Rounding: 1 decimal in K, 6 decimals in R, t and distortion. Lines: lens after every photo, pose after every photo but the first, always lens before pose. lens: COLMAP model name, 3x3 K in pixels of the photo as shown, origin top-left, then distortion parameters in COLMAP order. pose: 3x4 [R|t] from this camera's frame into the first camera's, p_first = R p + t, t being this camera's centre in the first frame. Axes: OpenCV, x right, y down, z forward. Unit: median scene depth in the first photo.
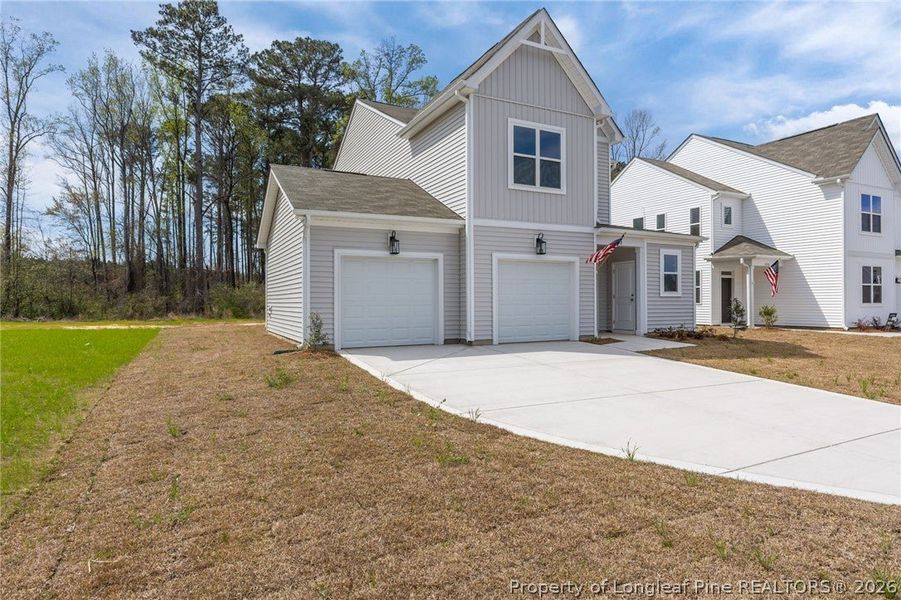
lens RADIAL K [[516.9, 0, 448.4], [0, 516.9, 298.5], [0, 0, 1]] dist [-0.006373, -0.000343]
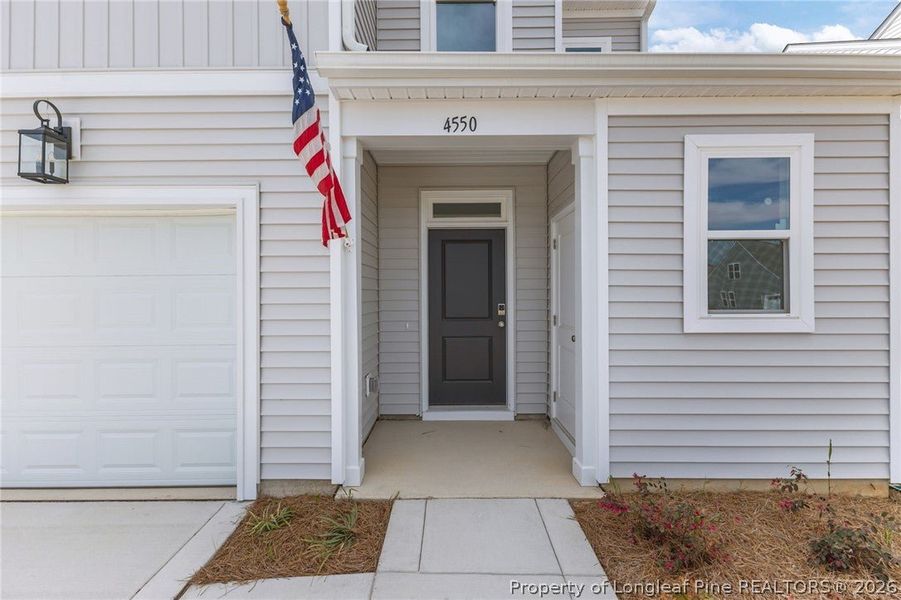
lens RADIAL K [[385.9, 0, 448.2], [0, 385.9, 294.2], [0, 0, 1]] dist [0.007342, -0.001542]
pose [[0.895130, -0.001712, -0.445801, 0.447799], [0.007941, 0.999895, 0.012106, -0.028776], [0.445734, -0.014376, 0.895050, 0.900421]]
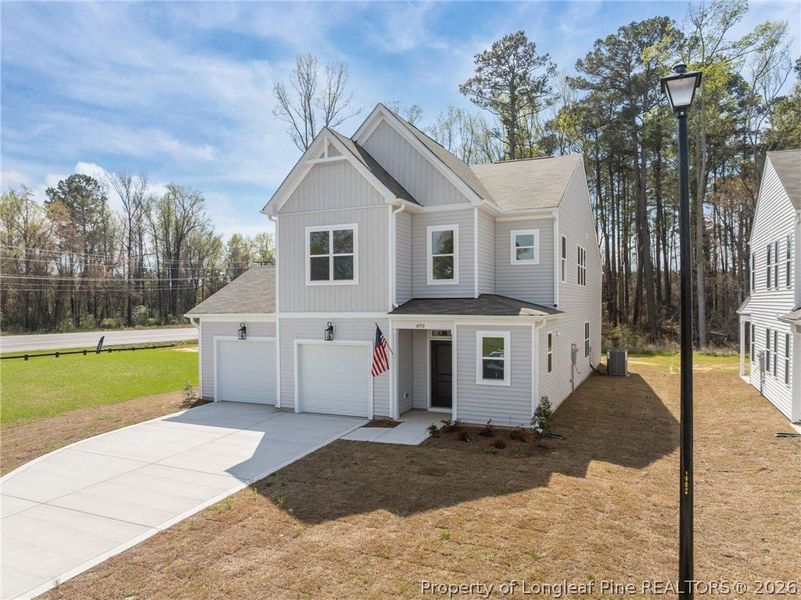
lens RADIAL K [[571.1, 0, 401.7], [0, 571.1, 304.1], [0, 0, 1]] dist [-0.002474, -0.001402]
pose [[0.634390, 0.001914, -0.773011, 1.246835], [0.010196, 0.999889, 0.010844, -0.176408], [0.772946, -0.014761, 0.634300, 0.315853]]
